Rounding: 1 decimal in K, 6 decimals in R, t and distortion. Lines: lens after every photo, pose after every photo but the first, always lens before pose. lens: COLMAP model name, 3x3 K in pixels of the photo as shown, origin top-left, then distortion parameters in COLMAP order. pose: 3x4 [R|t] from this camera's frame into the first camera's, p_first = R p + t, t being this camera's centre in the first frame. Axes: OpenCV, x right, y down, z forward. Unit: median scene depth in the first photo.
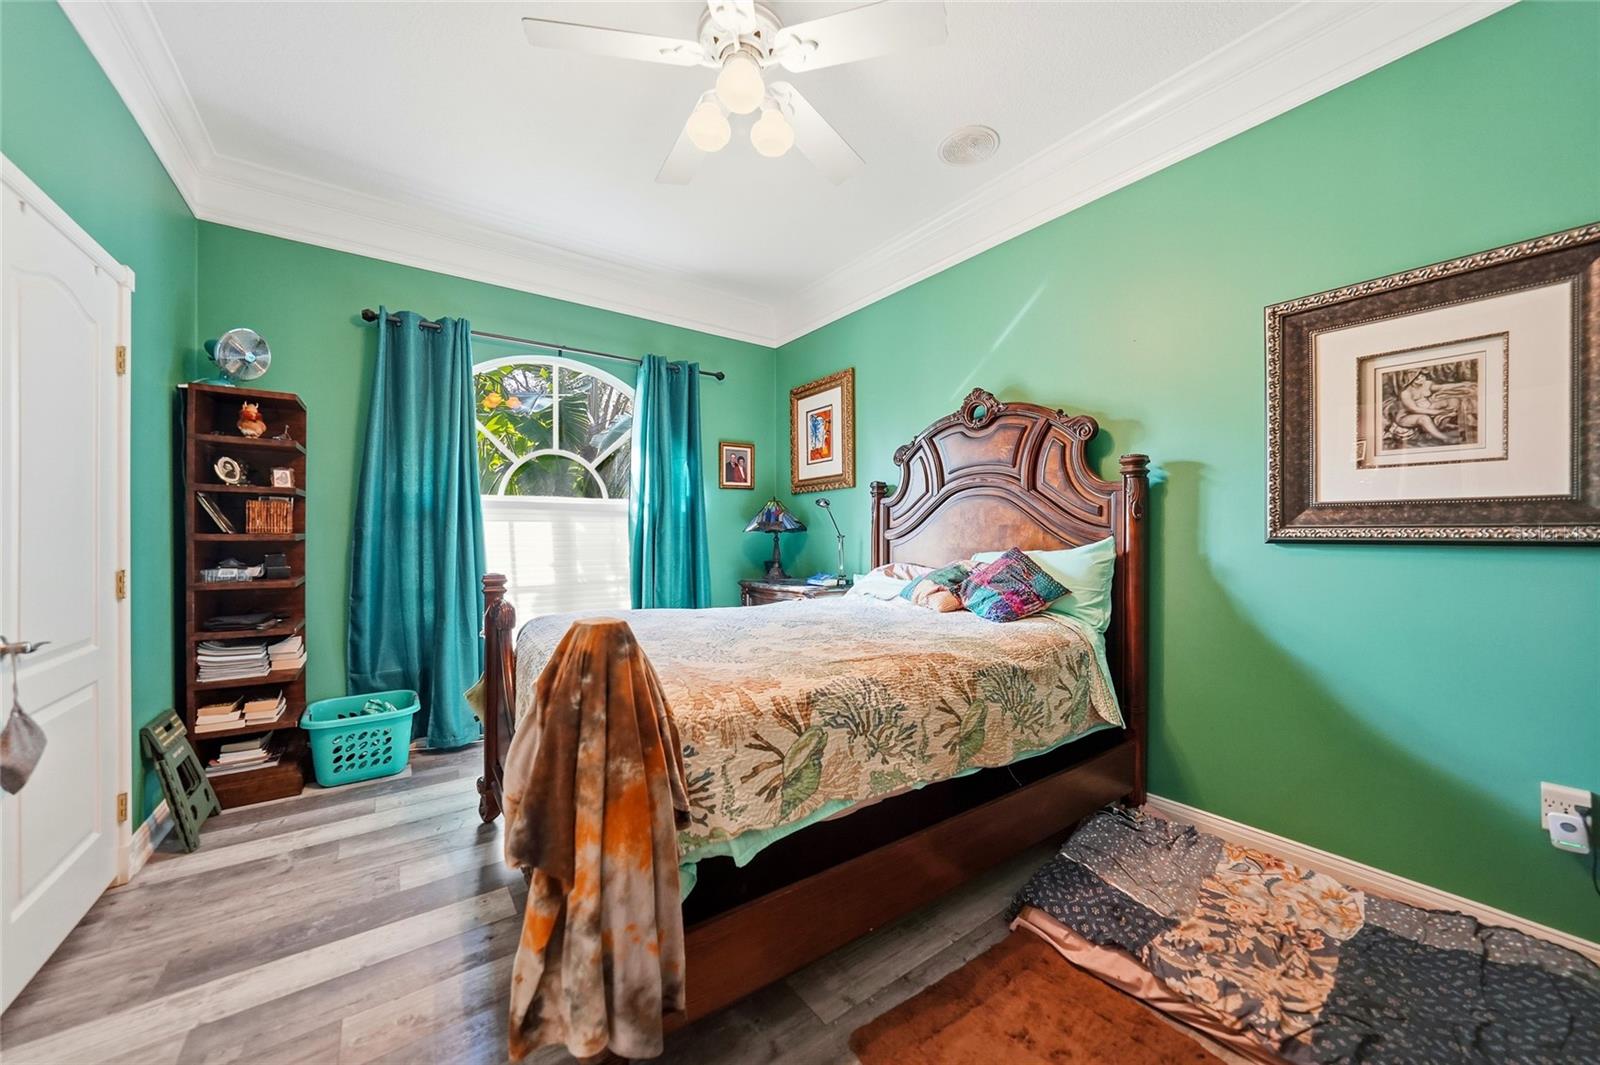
lens RADIAL K [[562.0, 0, 799.2], [0, 562.0, 535.5], [0, 0, 1]] dist [-0.000687, 0.000114]
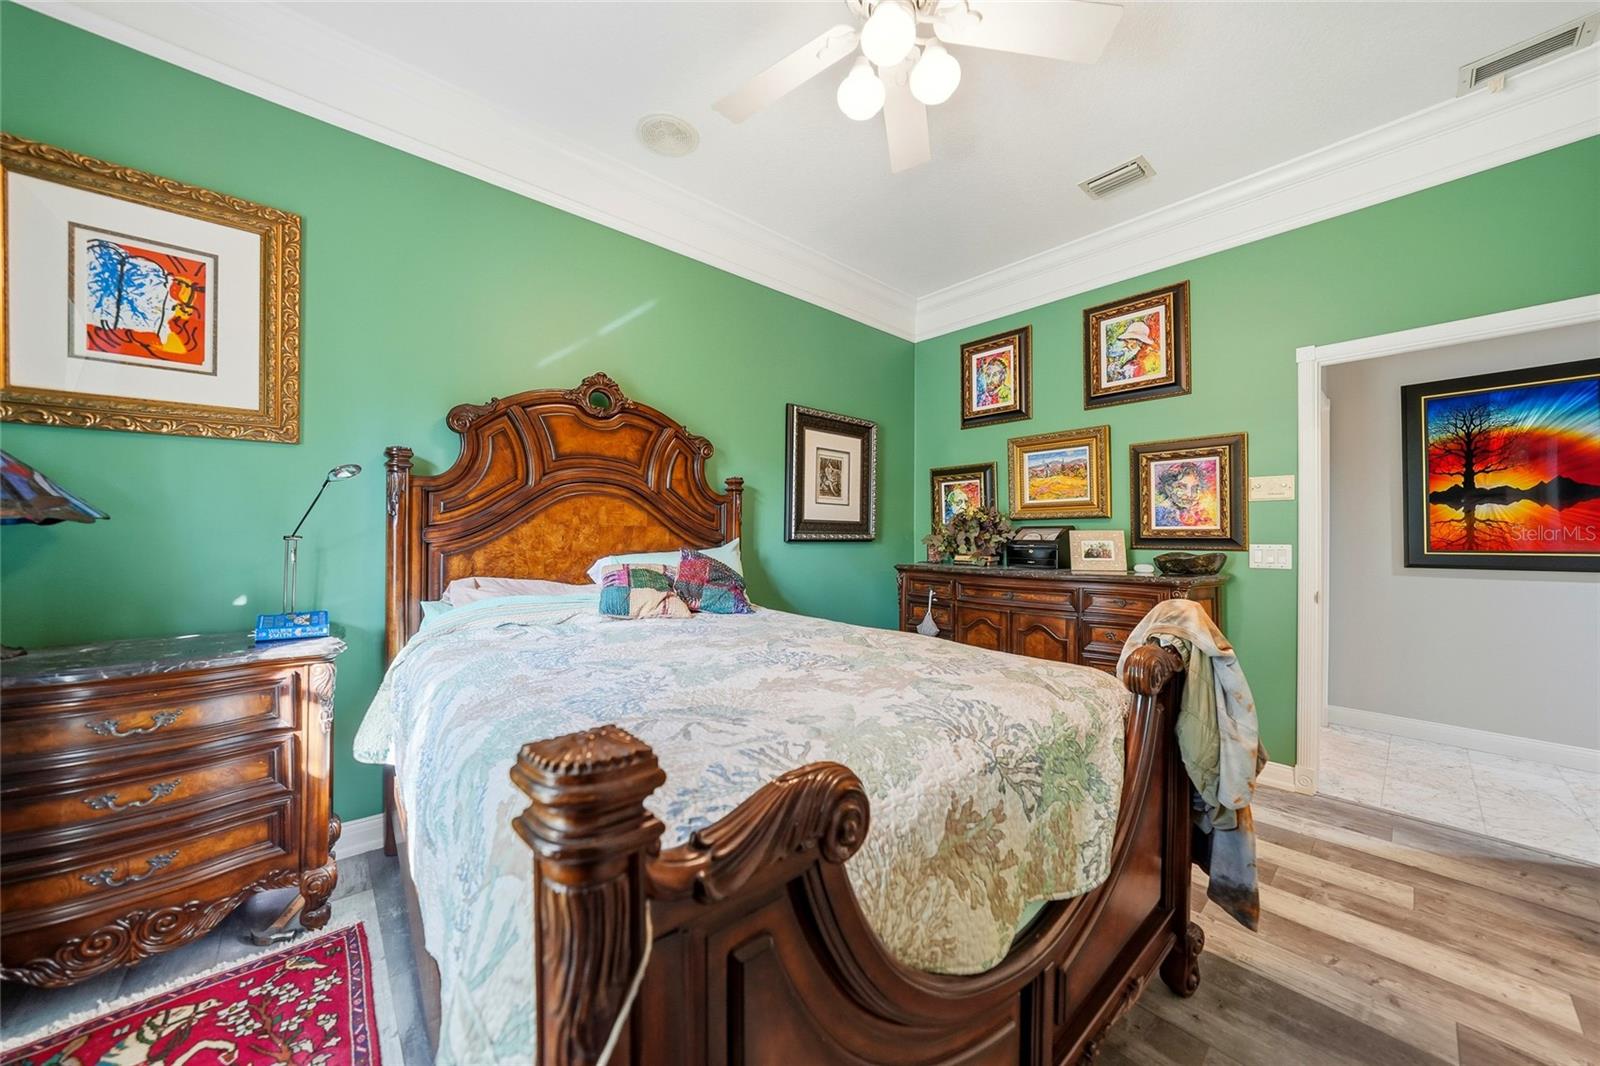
lens RADIAL K [[562.0, 0, 799.1], [0, 562.0, 533.8], [0, 0, 1]] dist [-0.000687, 0.000114]
pose [[-0.068806, 0.008688, 0.997592, -0.611939], [-0.001006, 0.999961, -0.008778, 0.002775], [-0.997630, -0.001608, -0.068794, 0.759616]]
